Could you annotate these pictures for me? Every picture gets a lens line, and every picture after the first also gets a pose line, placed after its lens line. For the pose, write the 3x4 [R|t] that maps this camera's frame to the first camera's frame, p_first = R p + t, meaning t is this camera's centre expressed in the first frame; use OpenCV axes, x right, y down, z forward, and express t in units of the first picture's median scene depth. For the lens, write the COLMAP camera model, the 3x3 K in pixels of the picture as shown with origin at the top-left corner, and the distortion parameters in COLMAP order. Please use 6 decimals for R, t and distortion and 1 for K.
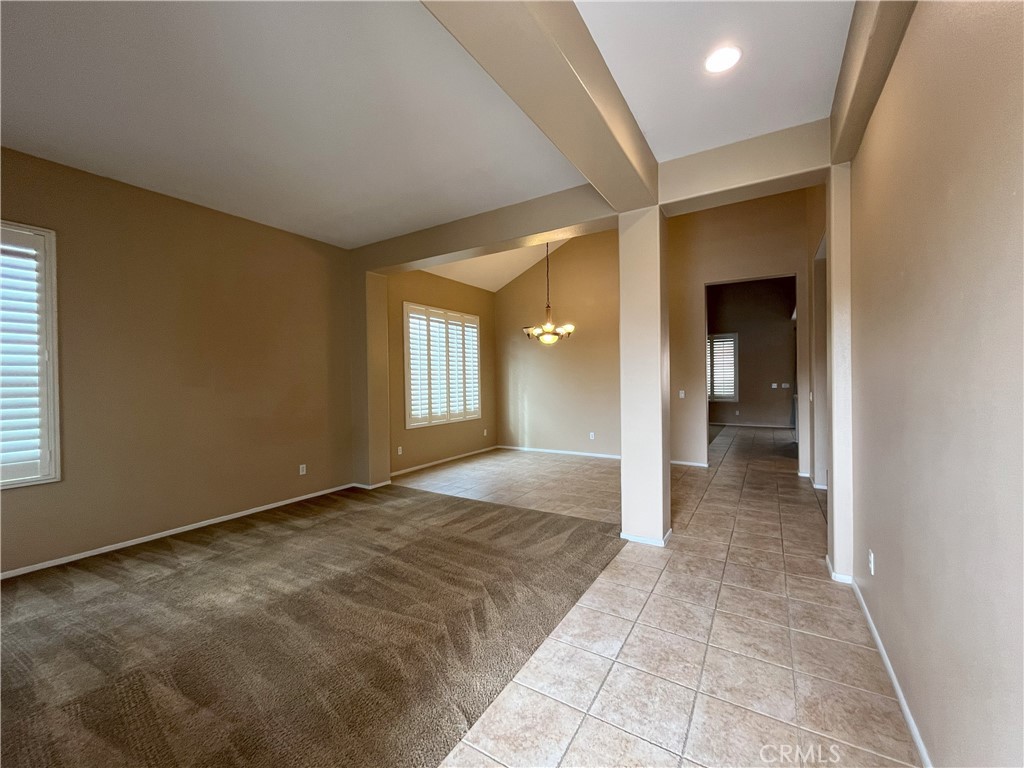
lens RADIAL K [[416.1, 0, 509.4], [0, 416.1, 382.7], [0, 0, 1]] dist [-0.002949, -0.000230]
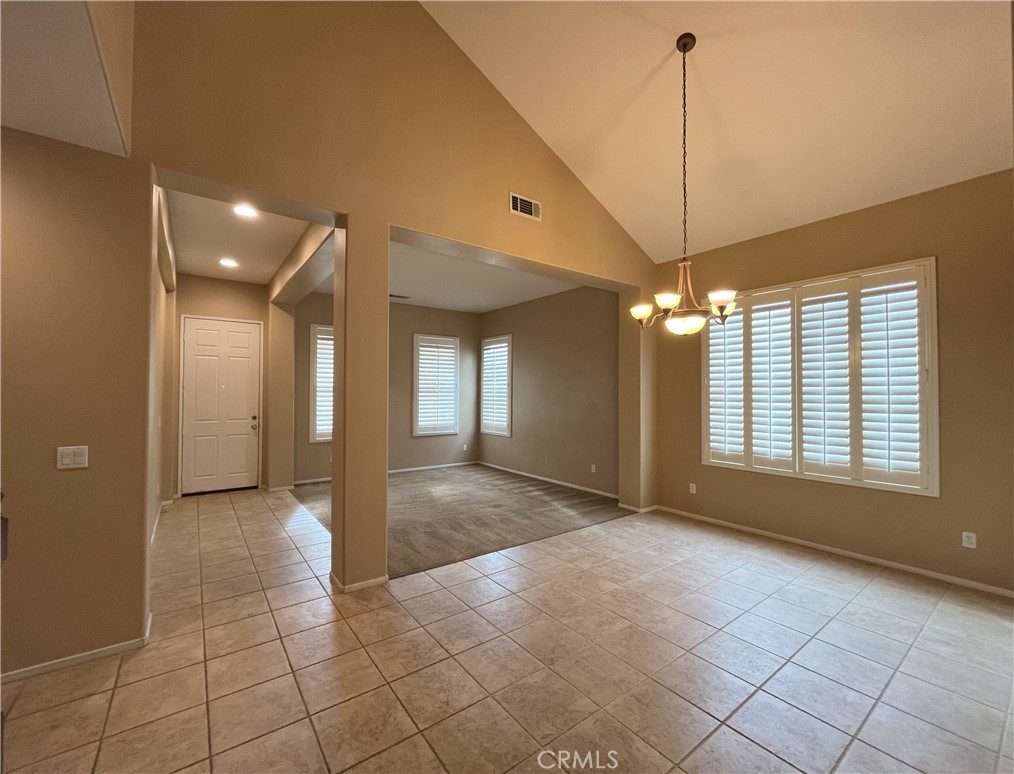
lens RADIAL K [[419.4, 0, 507.0], [0, 419.4, 387.0], [0, 0, 1]] dist [0.000040, -0.000026]
pose [[-0.359212, -0.008903, -0.933214, 0.588765], [-0.015796, 0.999869, -0.003459, -0.021709], [0.933122, 0.013498, -0.359306, 0.910899]]
